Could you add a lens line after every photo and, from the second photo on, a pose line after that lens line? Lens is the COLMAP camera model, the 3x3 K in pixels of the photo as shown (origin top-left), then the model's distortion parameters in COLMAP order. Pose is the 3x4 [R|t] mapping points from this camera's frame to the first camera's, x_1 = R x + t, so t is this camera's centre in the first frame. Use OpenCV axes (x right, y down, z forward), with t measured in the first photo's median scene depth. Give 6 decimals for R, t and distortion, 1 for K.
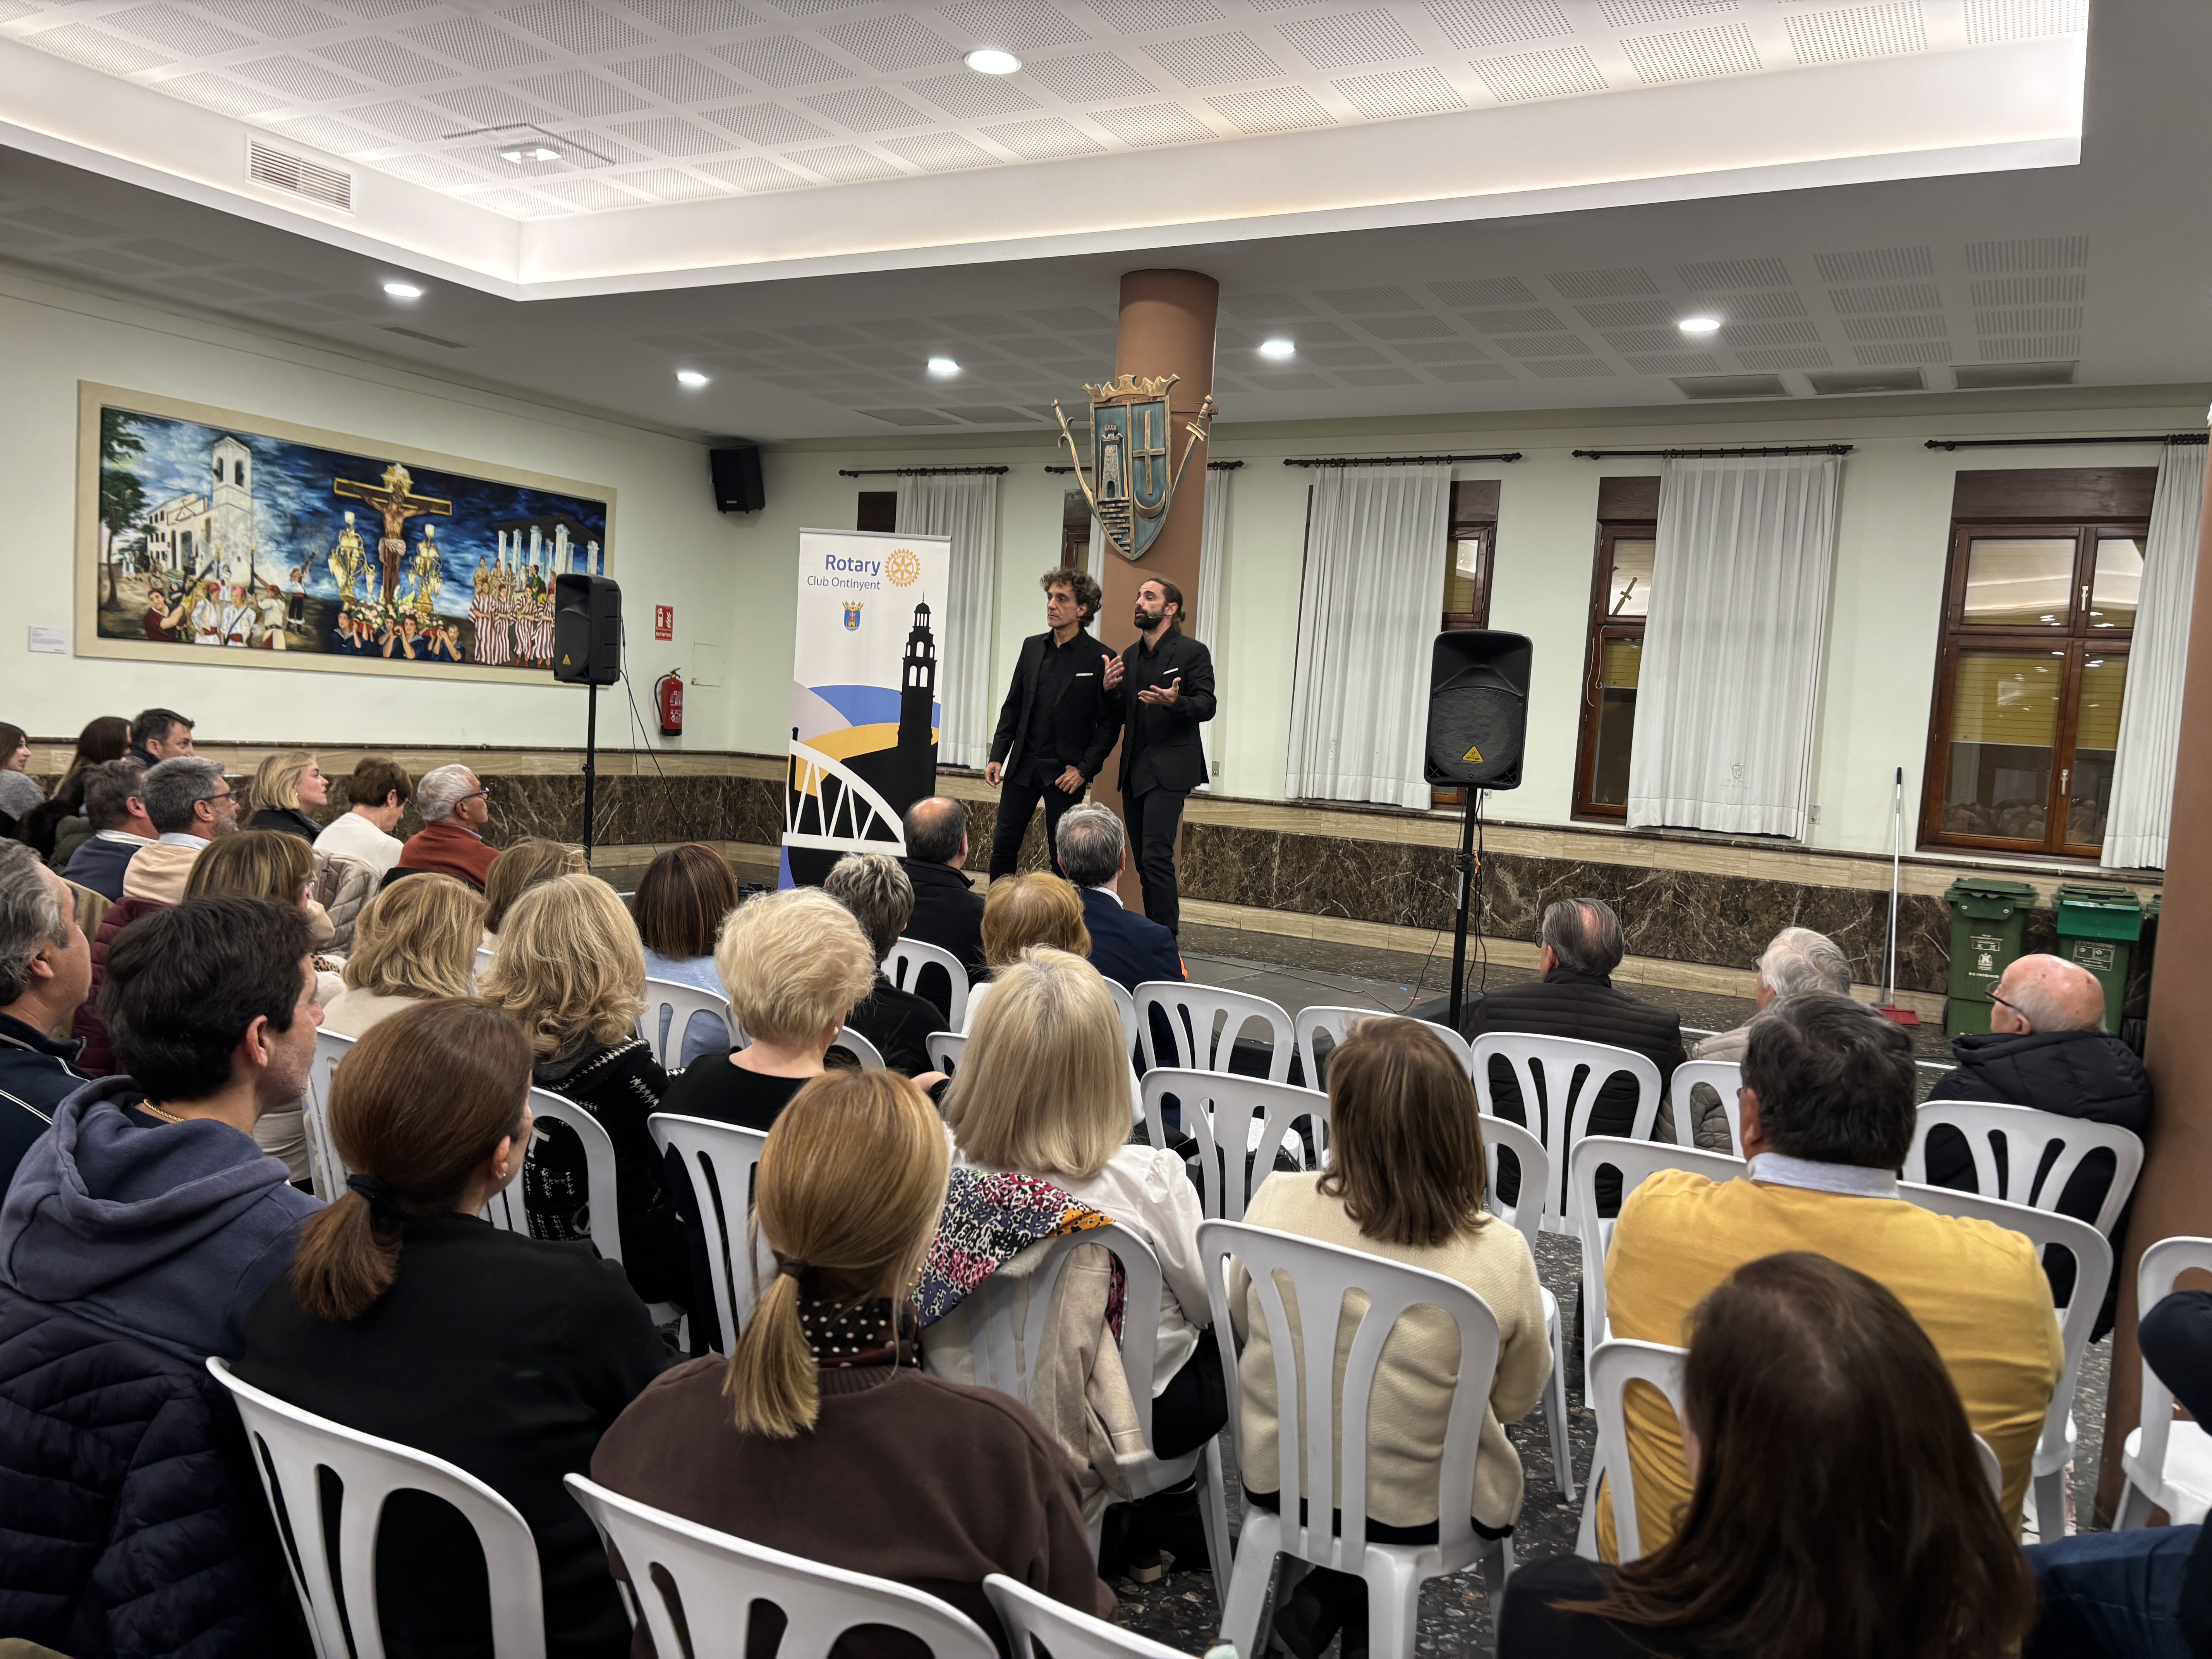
lens RADIAL K [[1673.9, 0, 1113.4], [0, 1673.9, 845.1], [0, 0, 1]] dist [0.031515, -0.022268]
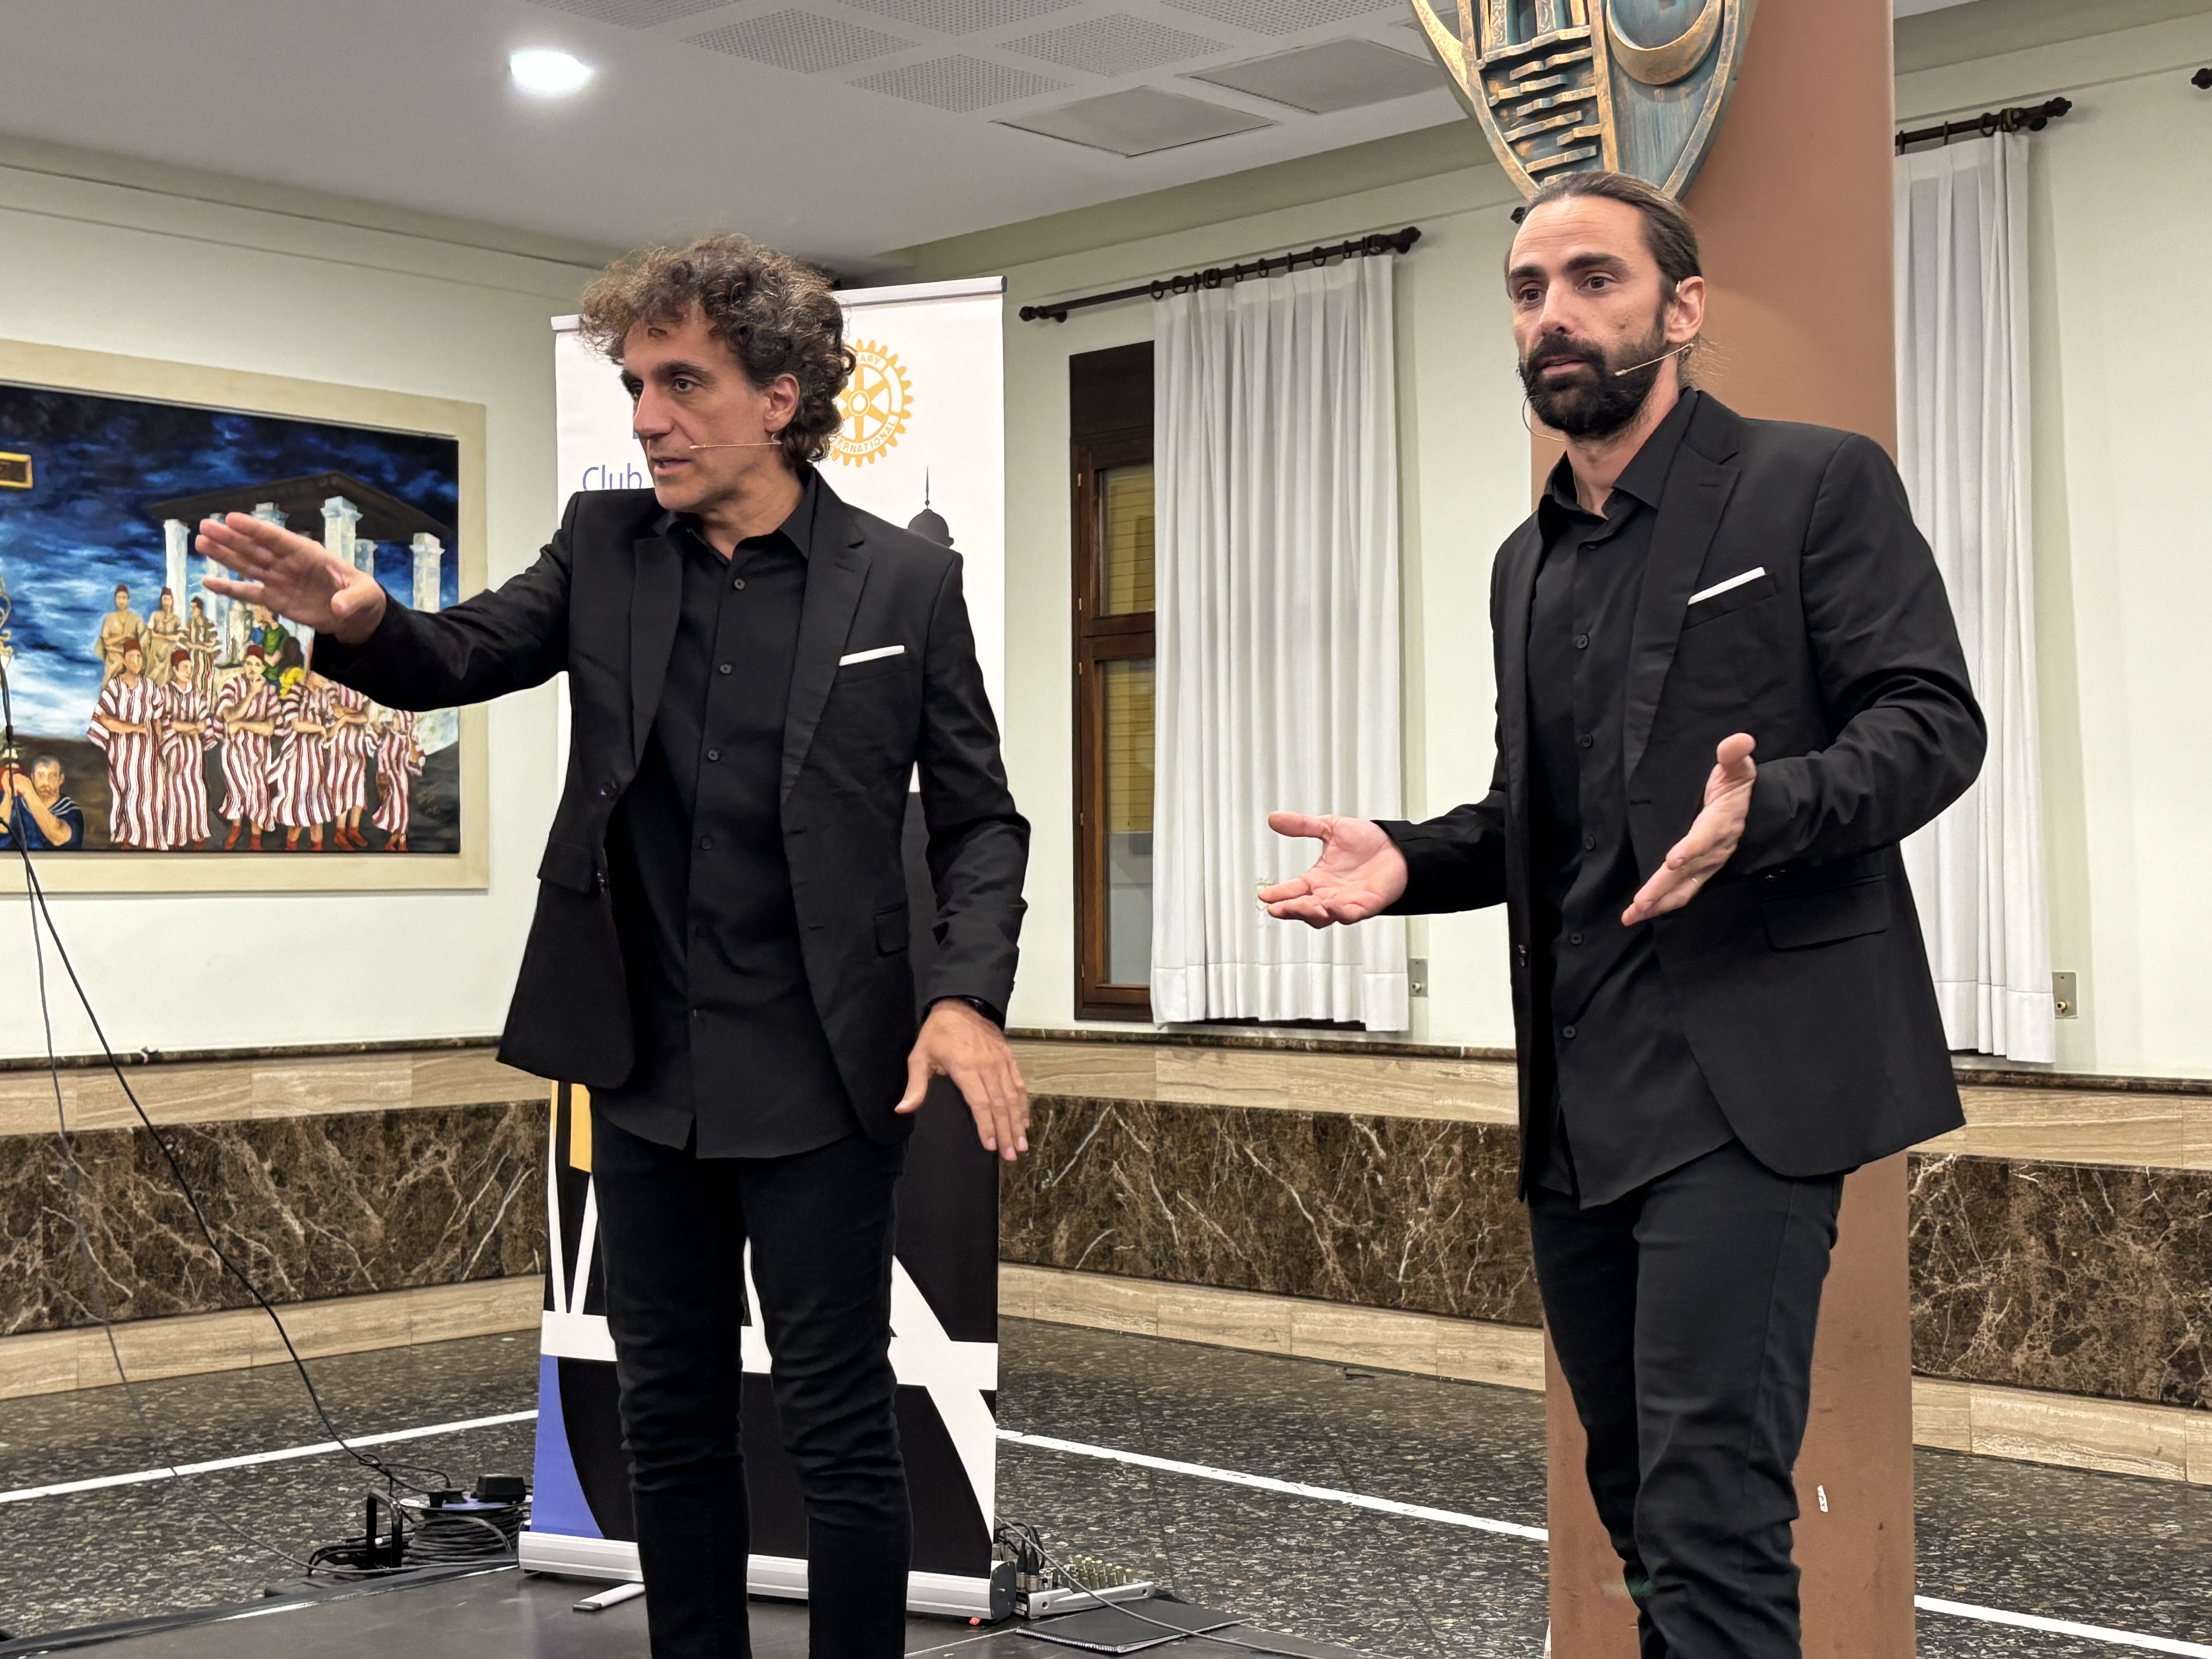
lens RADIAL K [[3075.9, 0, 1096.5], [0, 3075.9, 827.4], [0, 0, 1]] dist [0.137552, 0.000000]
pose [[0.965966, -0.075560, -0.247386, 0.031159], [0.049348, 0.992650, -0.110503, -0.019741], [0.253917, 0.094534, 0.962595, 0.344531]]
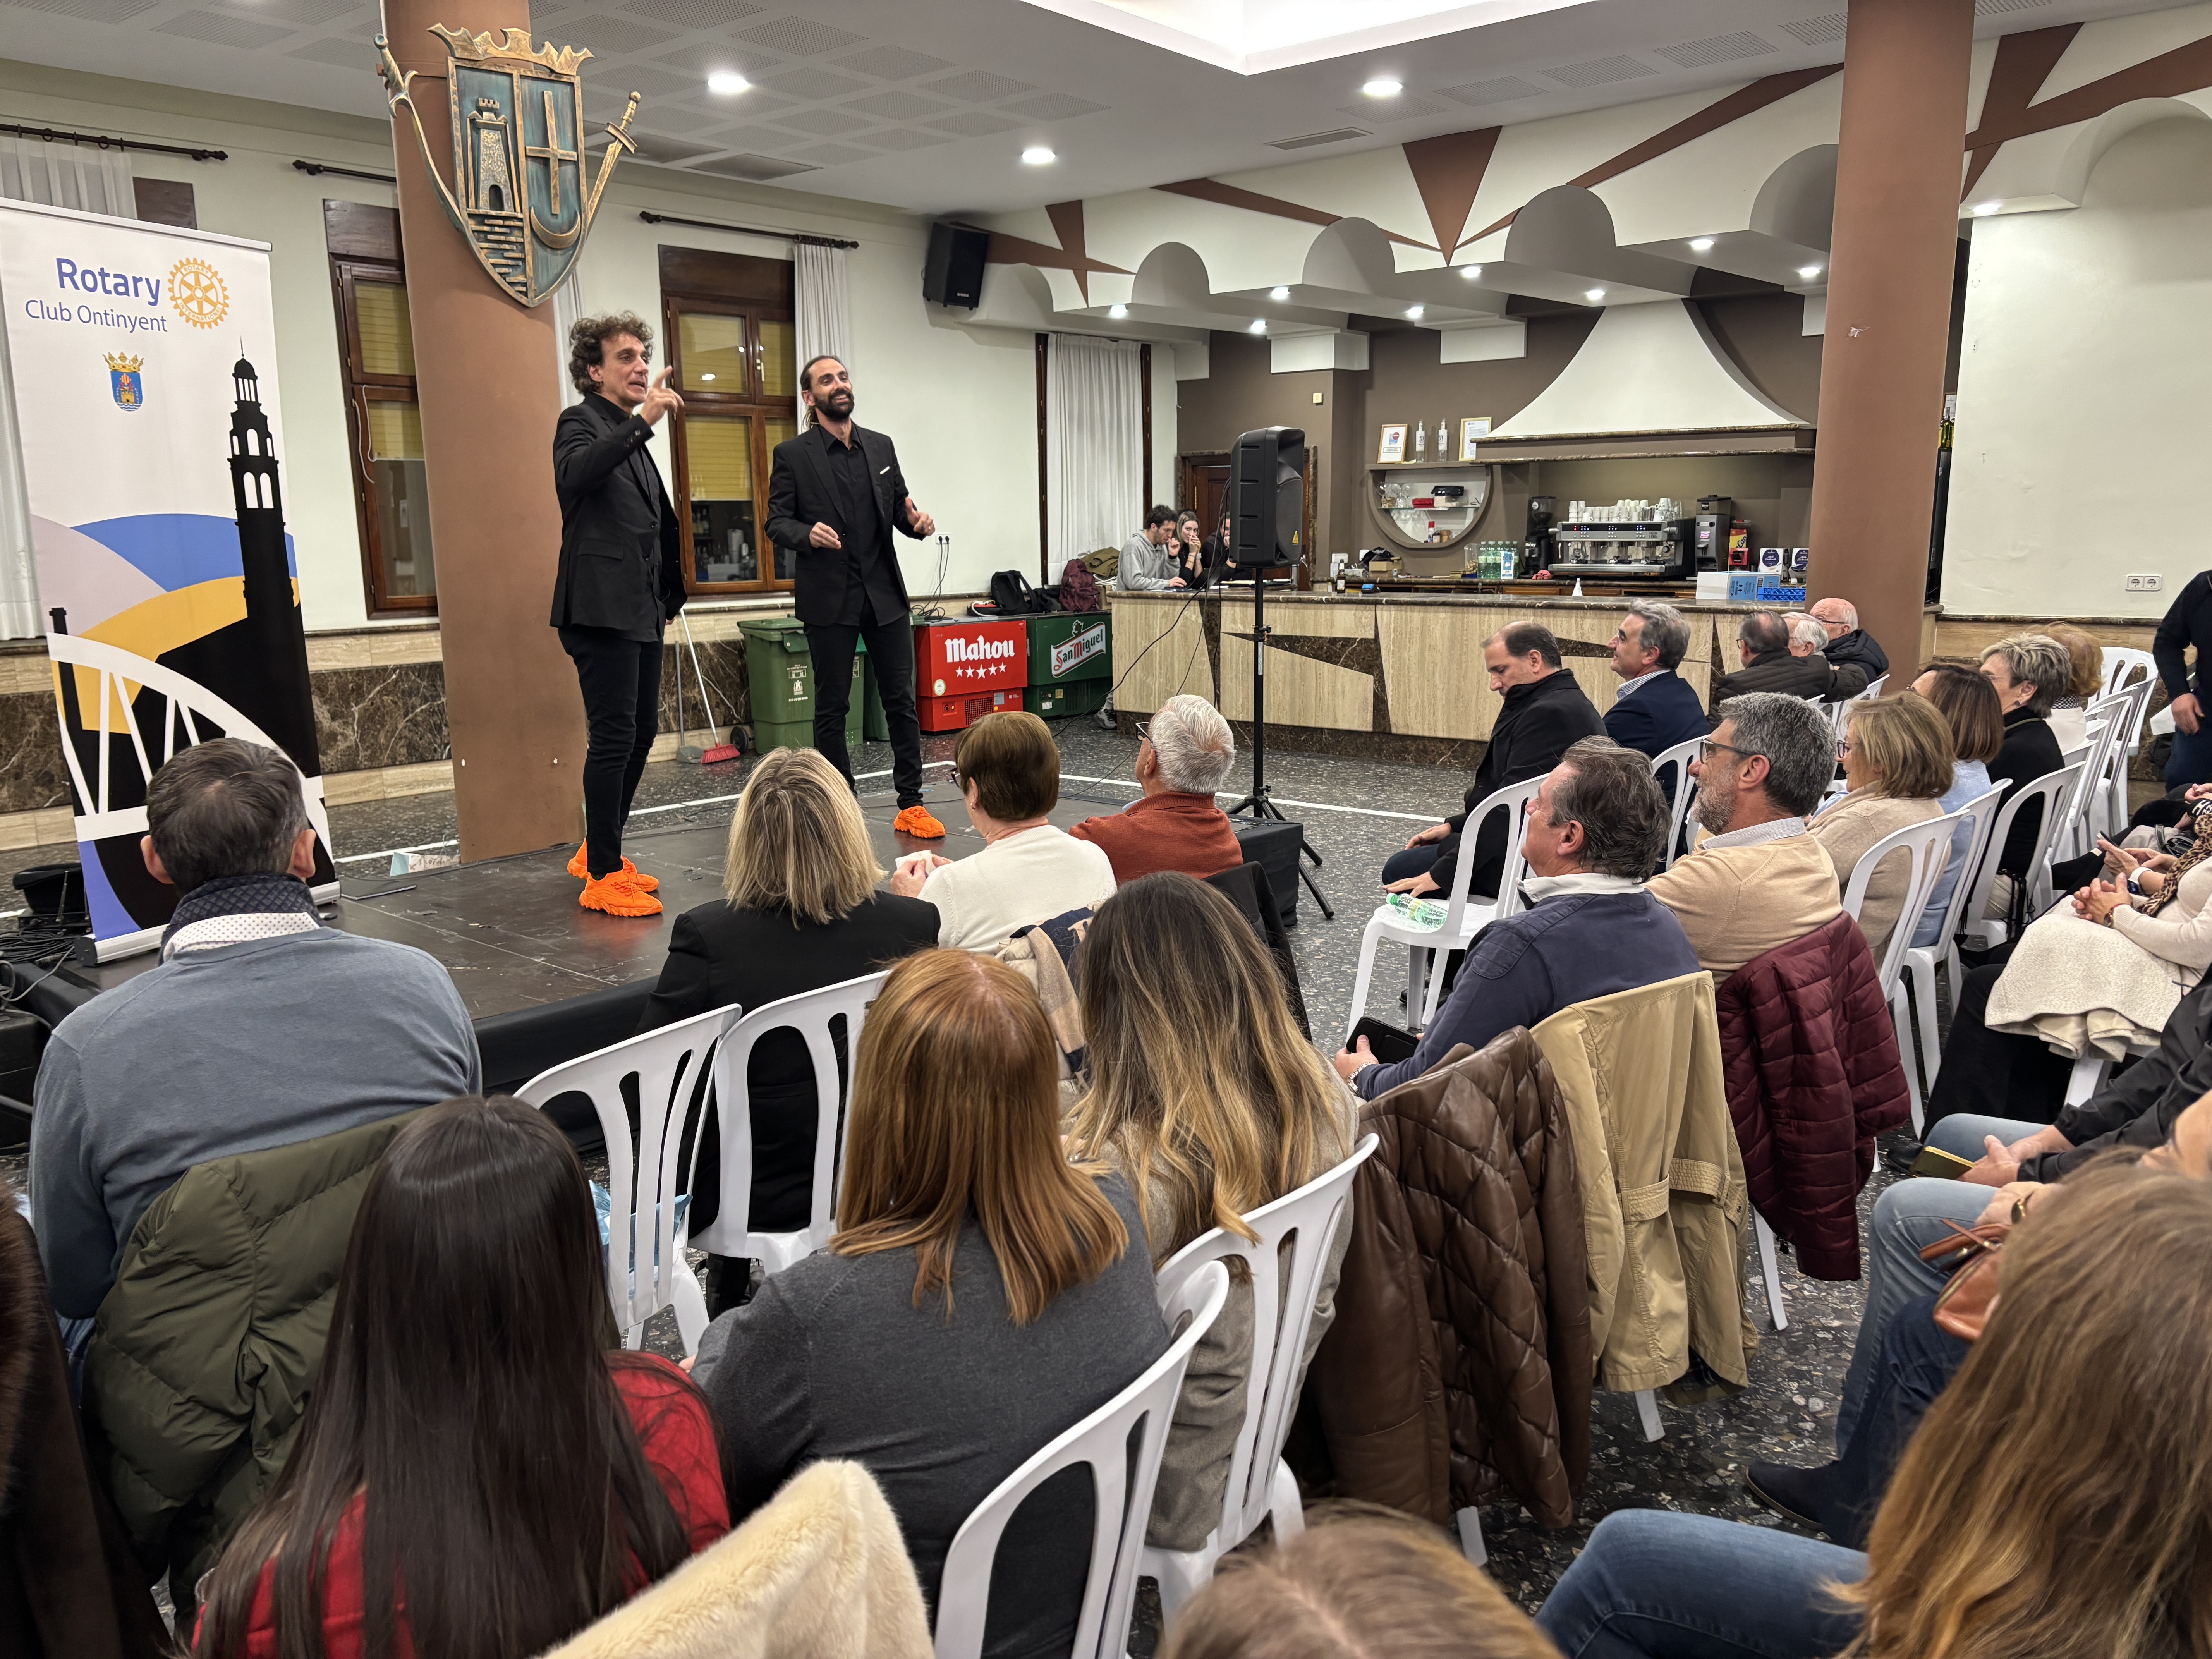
lens RADIAL K [[1673.9, 0, 1114.6], [0, 1673.9, 822.8], [0, 0, 1]] dist [0.031515, -0.022268]
pose [[0.175218, -0.245787, 0.953356, -0.455723], [0.105292, 0.967461, 0.230072, -0.065374], [-0.978883, 0.060068, 0.195396, 0.425922]]
